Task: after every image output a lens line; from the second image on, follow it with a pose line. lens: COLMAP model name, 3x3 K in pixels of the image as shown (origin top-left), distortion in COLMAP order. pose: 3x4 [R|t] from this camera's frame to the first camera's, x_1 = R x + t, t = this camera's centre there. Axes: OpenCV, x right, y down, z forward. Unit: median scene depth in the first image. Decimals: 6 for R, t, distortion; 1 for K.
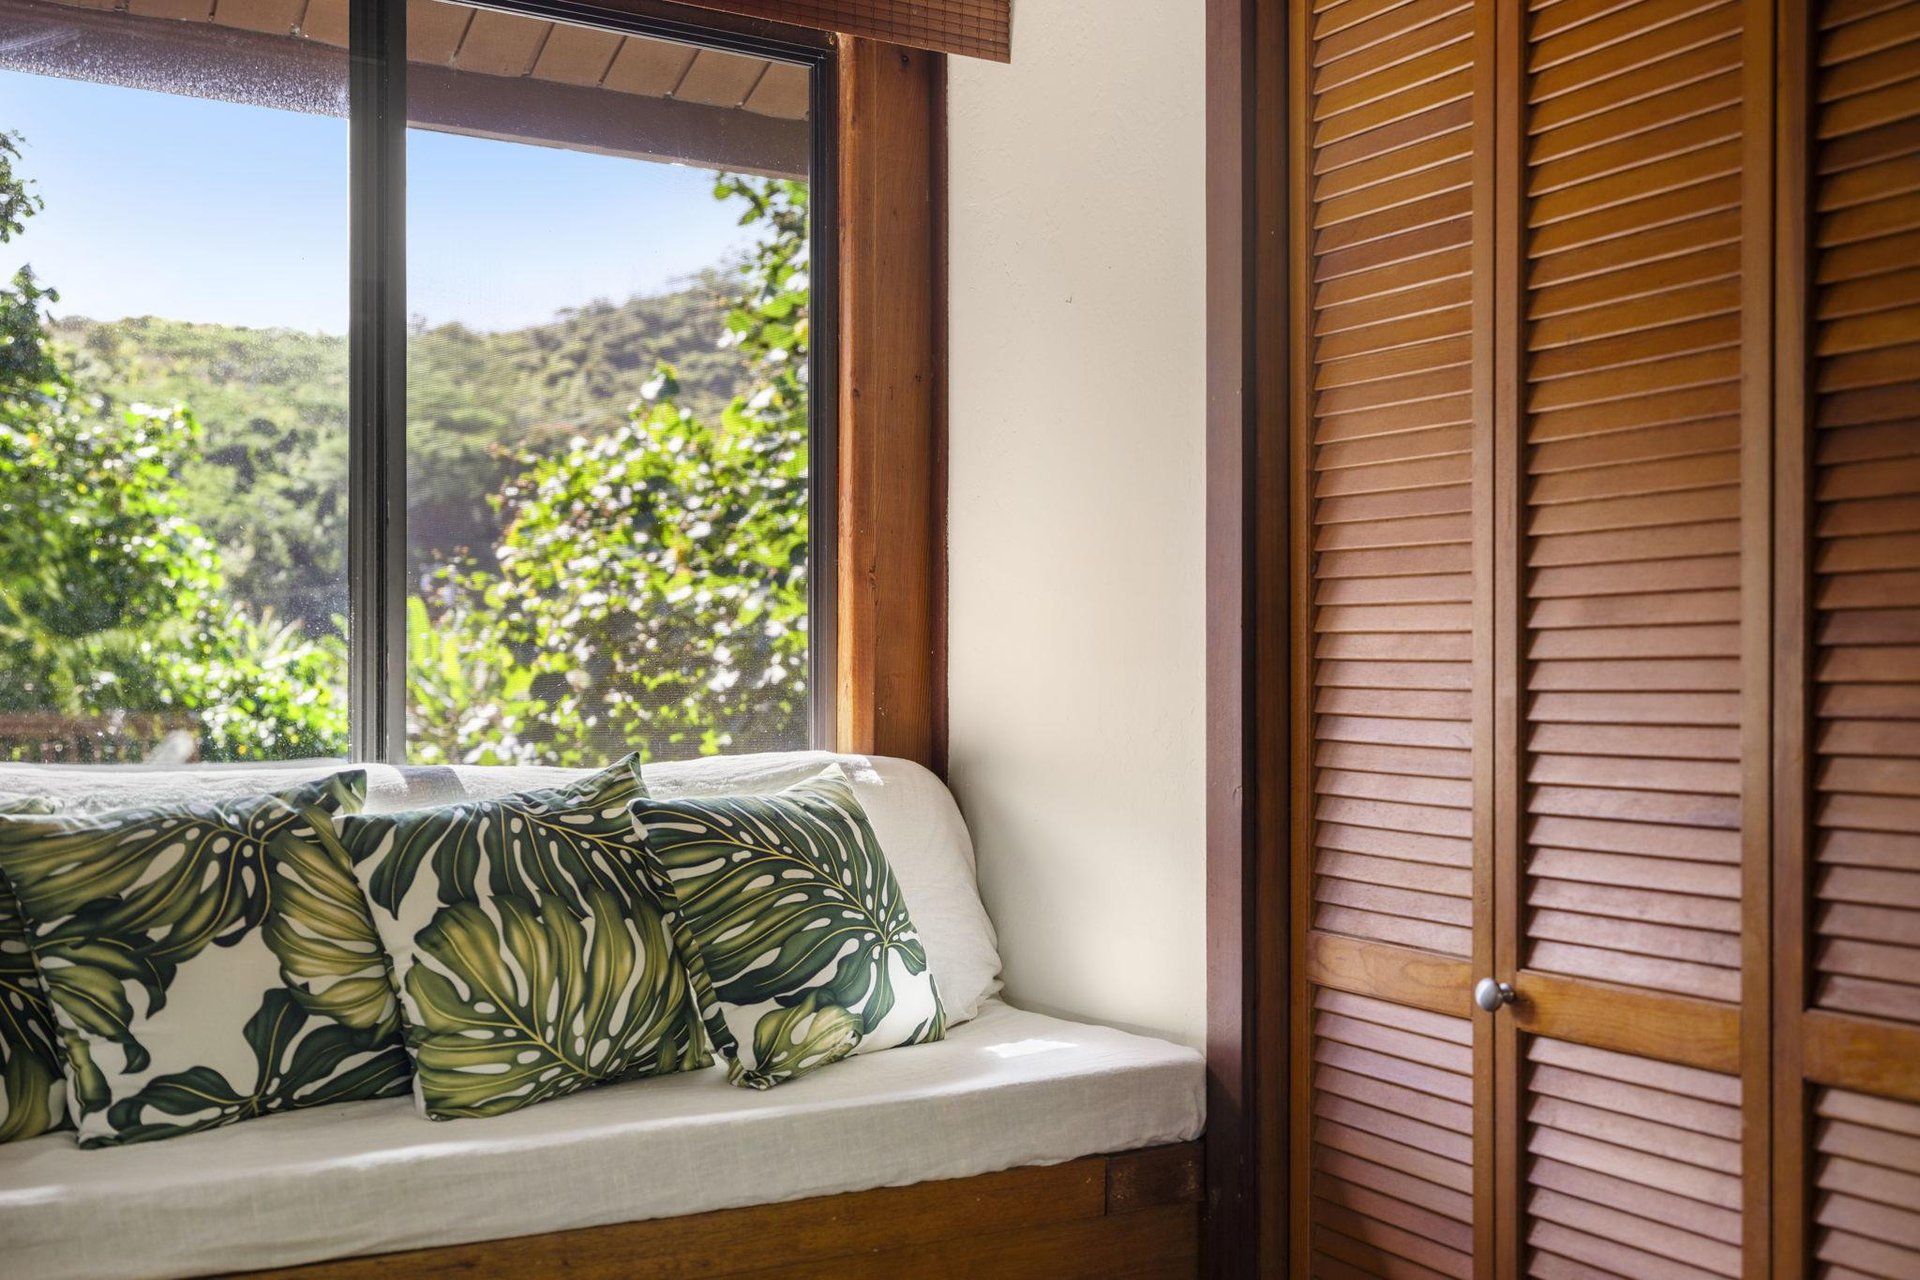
lens RADIAL K [[1955.4, 0, 964.8], [0, 1955.4, 709.0], [0, 0, 1]] dist [0.011051, -0.017178]
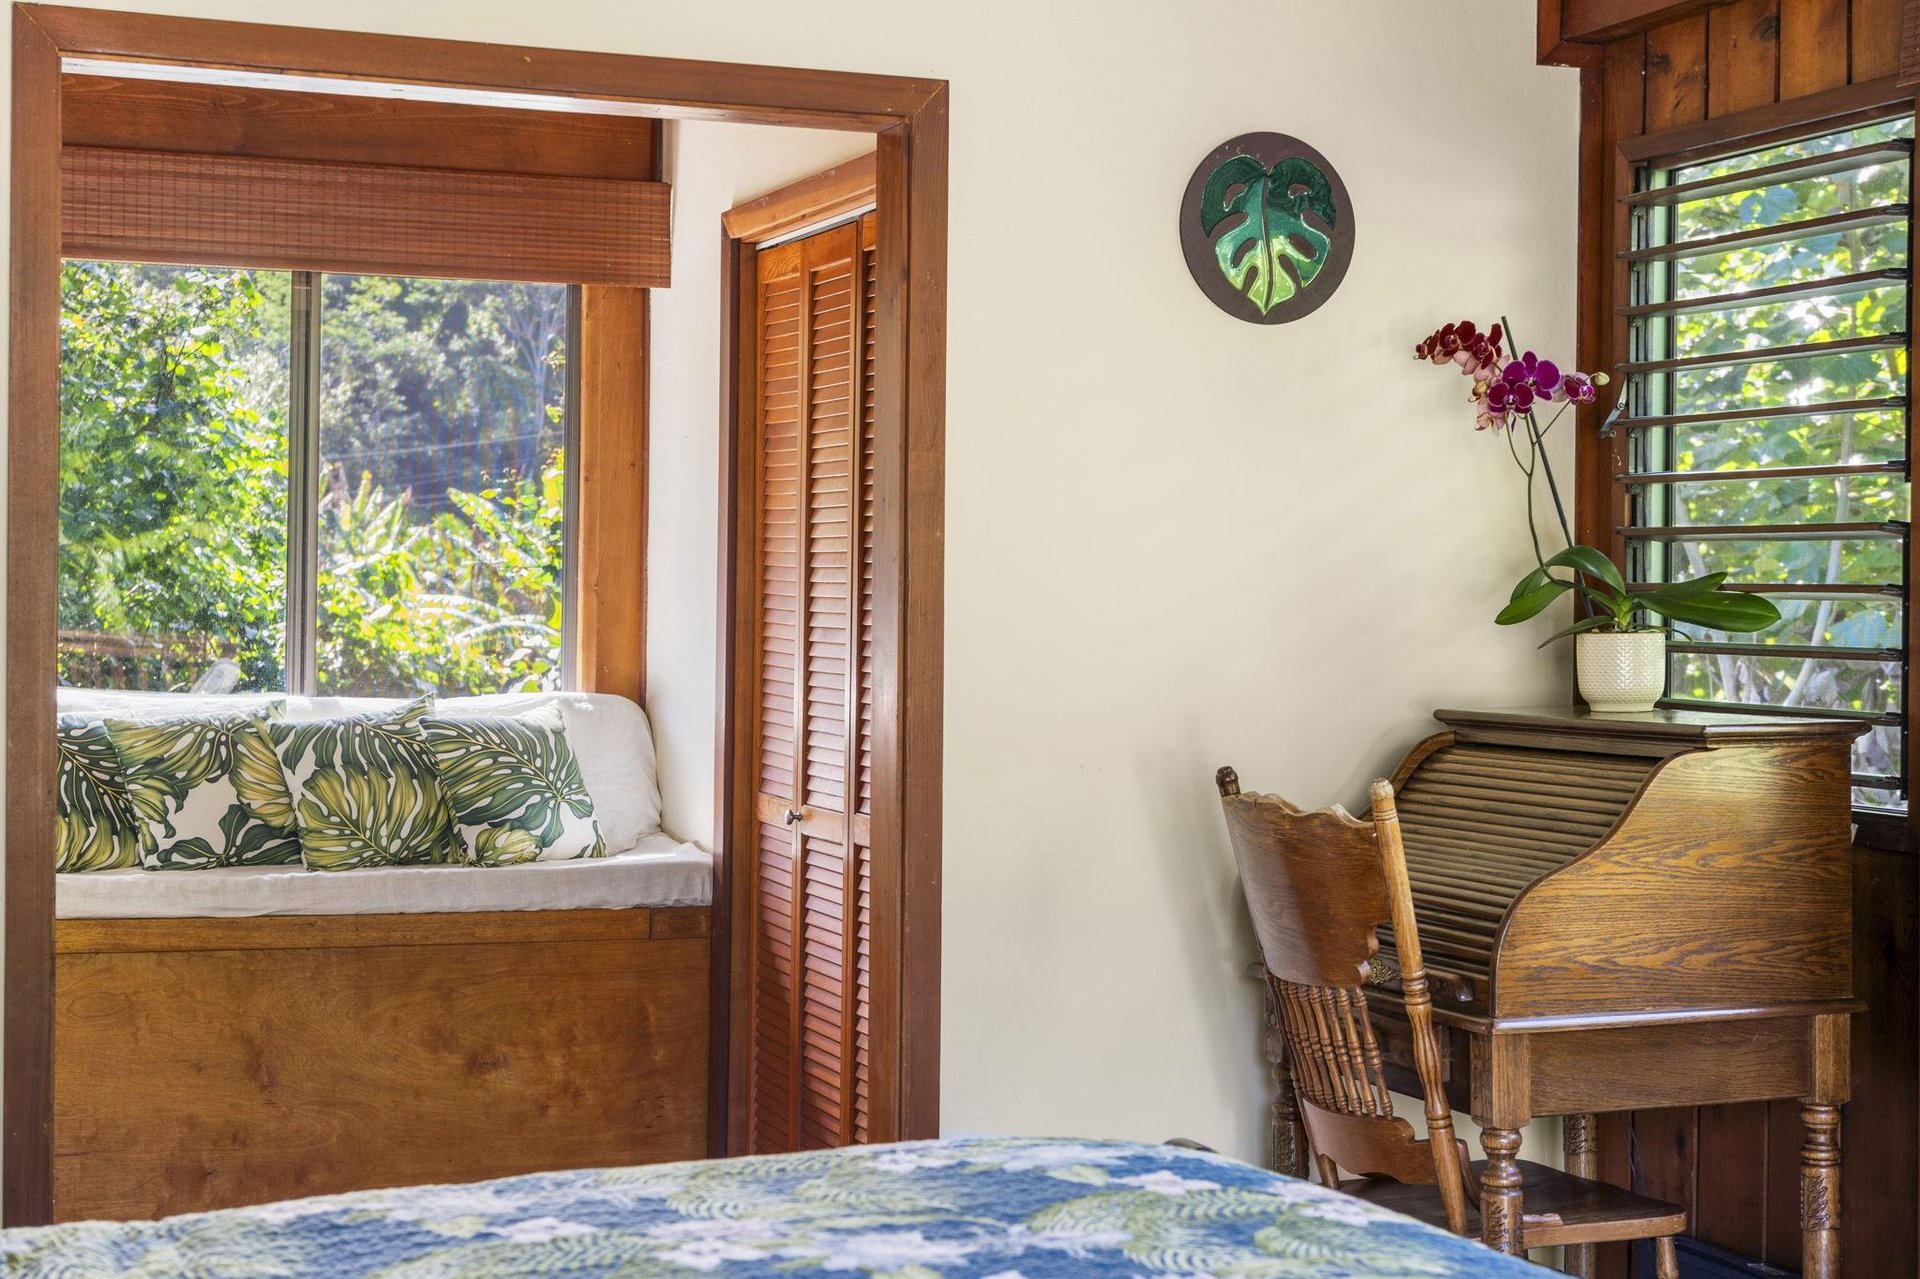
lens RADIAL K [[3298.3, 0, 1080.9], [0, 3298.3, 641.6], [0, 0, 1]] dist [-0.020987, -0.027579]
pose [[0.990426, 0.015123, -0.137211, 0.940656], [-0.013912, 0.999855, 0.009781, -0.070574], [0.137339, -0.007778, 0.990494, -2.165807]]
